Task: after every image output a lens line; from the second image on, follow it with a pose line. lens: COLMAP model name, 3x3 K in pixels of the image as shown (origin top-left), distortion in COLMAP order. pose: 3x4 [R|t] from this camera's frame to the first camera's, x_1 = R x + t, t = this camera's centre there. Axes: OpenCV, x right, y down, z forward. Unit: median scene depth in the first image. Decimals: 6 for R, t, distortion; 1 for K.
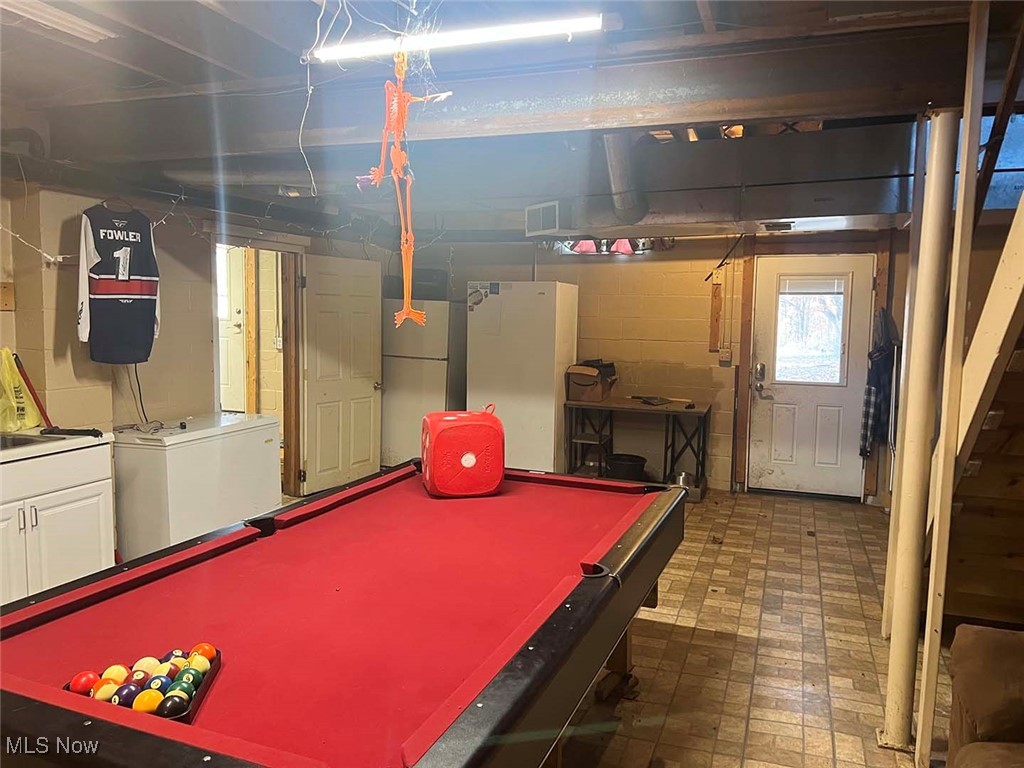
lens RADIAL K [[786.2, 0, 512.0], [0, 786.2, 384.0], [0, 0, 1]] dist [0.067532, -0.071658]
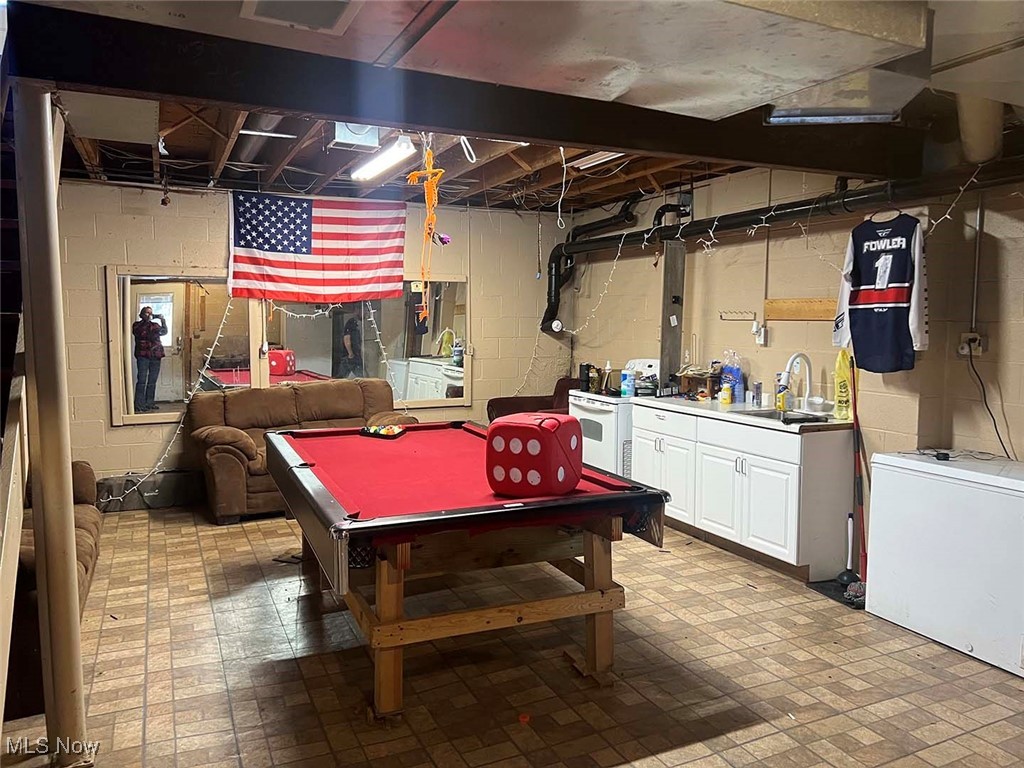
lens RADIAL K [[786.2, 0, 512.0], [0, 786.2, 384.0], [0, 0, 1]] dist [0.067532, -0.071658]
pose [[-0.702085, 0.032700, -0.711341, 0.554655], [-0.088206, 0.987258, 0.132442, -0.105447], [0.706609, 0.155730, -0.690255, 1.394088]]
